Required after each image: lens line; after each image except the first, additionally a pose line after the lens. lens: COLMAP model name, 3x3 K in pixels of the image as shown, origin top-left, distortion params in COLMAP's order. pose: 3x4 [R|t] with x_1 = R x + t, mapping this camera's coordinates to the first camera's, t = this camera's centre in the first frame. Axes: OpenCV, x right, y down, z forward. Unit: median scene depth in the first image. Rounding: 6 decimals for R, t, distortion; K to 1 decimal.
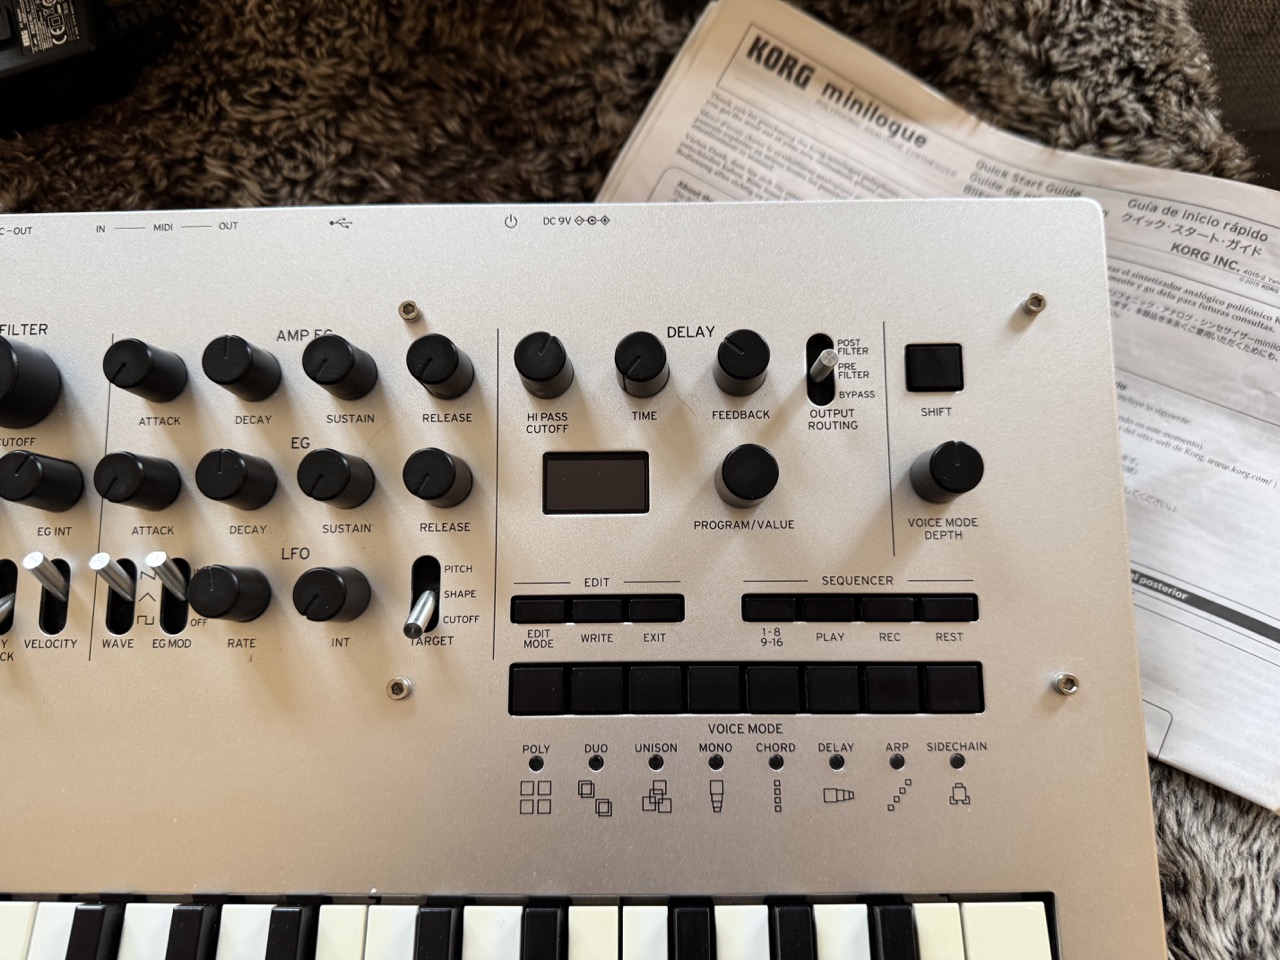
lens RADIAL K [[907.9, 0, 640.0], [0, 907.9, 480.0], [0, 0, 1]] dist [-0.024264, 0.002607]
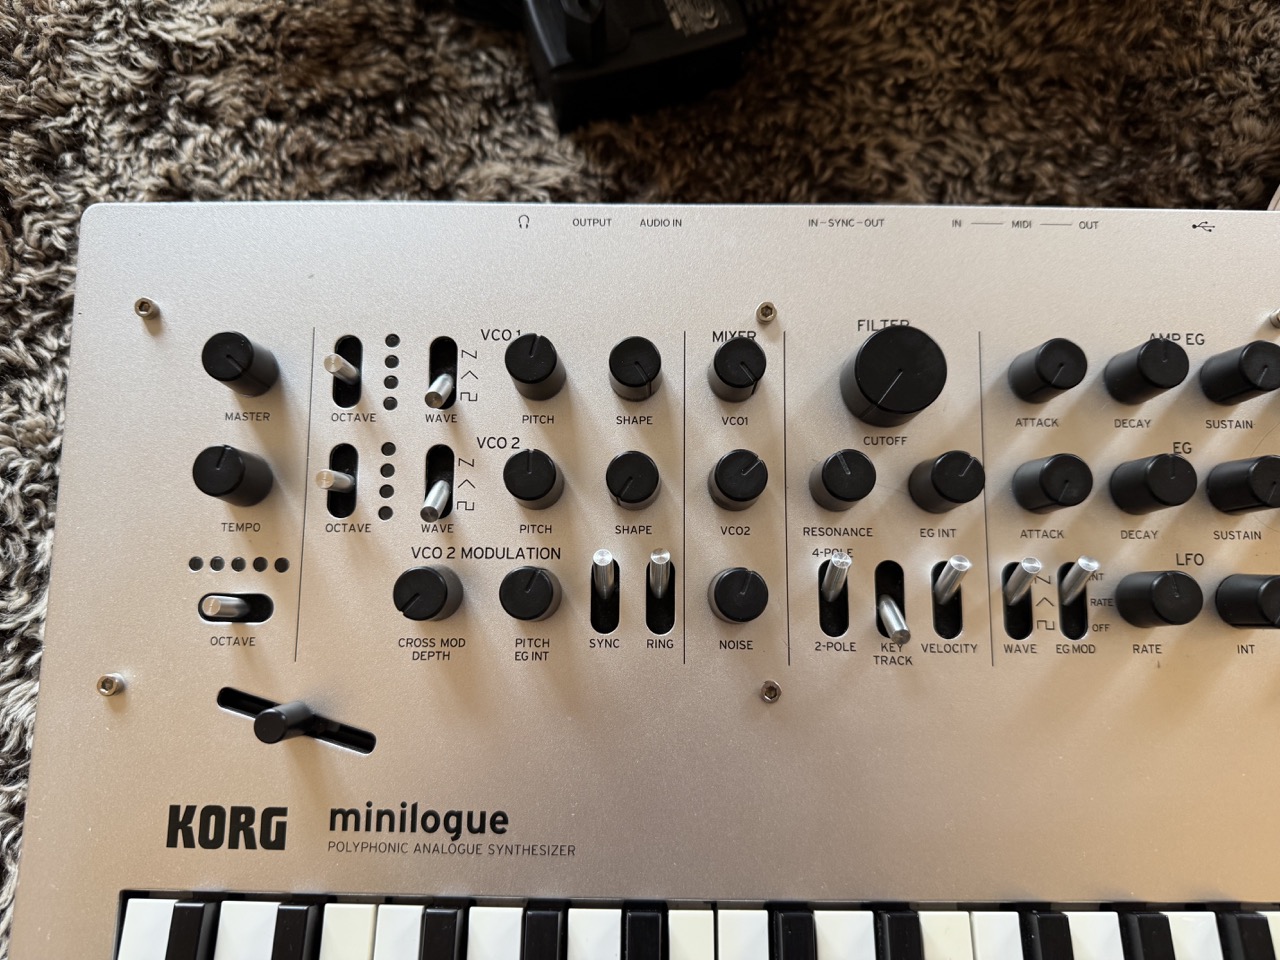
lens RADIAL K [[909.6, 0, 640.9], [0, 909.6, 498.0], [0, 0, 1]] dist [-0.023149, -0.001619]
pose [[0.999785, 0.018891, 0.008601, -0.700071], [-0.019011, 0.999720, 0.014094, 0.008881], [-0.008332, -0.014254, 0.999864, 0.018031]]
